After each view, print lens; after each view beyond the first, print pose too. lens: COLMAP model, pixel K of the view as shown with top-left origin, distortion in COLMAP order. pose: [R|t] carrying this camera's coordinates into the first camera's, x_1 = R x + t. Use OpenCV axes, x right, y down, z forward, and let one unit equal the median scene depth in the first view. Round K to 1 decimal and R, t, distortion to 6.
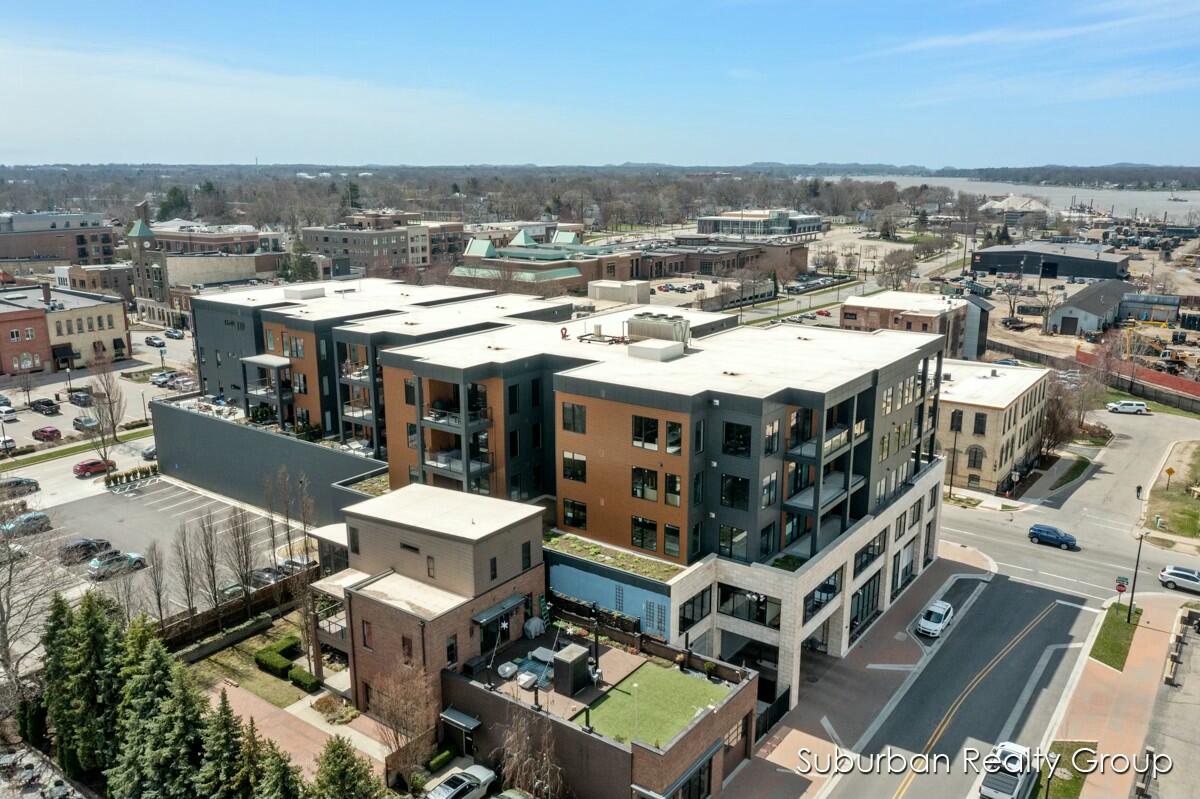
lens RADIAL K [[941.1, 0, 598.7], [0, 941.1, 402.8], [0, 0, 1]] dist [-0.025685, 0.002438]
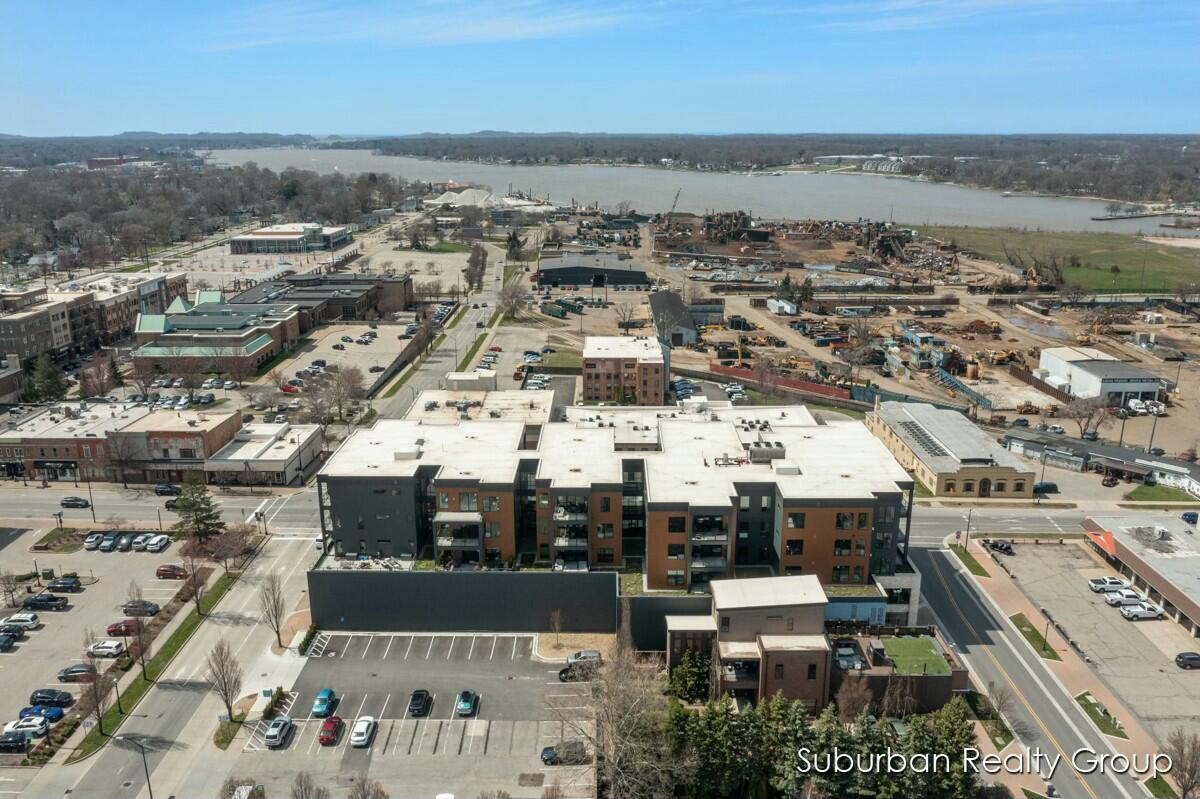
lens RADIAL K [[941.1, 0, 599.9], [0, 941.1, 396.5], [0, 0, 1]] dist [-0.025685, 0.002438]
pose [[0.813610, -0.157619, 0.559638, -0.835612], [0.142093, 0.987269, 0.071482, -0.256531], [-0.563780, 0.021363, 0.825649, -0.163197]]
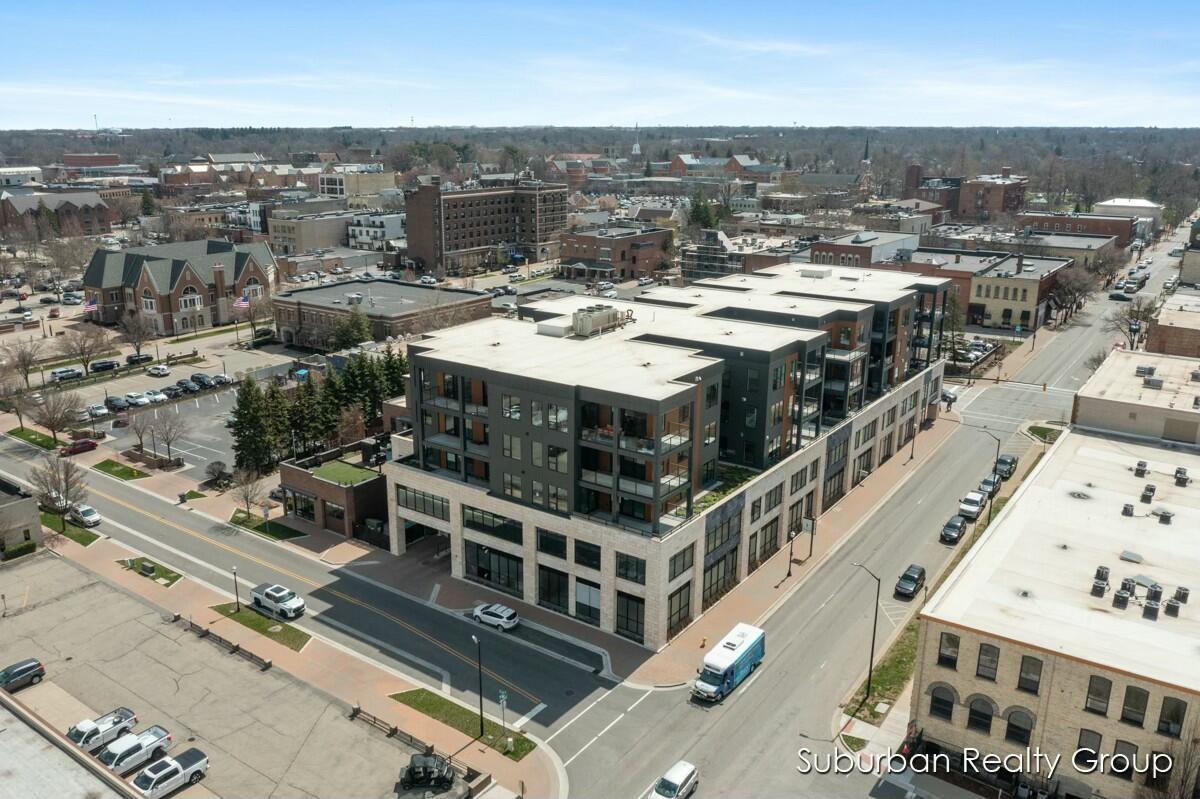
lens RADIAL K [[941.1, 0, 590.1], [0, 941.1, 408.8], [0, 0, 1]] dist [-0.025685, 0.002438]
pose [[0.002411, 0.286413, -0.958103, 0.978550], [-0.240233, 0.930214, 0.277472, -0.237048], [0.970712, 0.229499, 0.071048, 0.708882]]
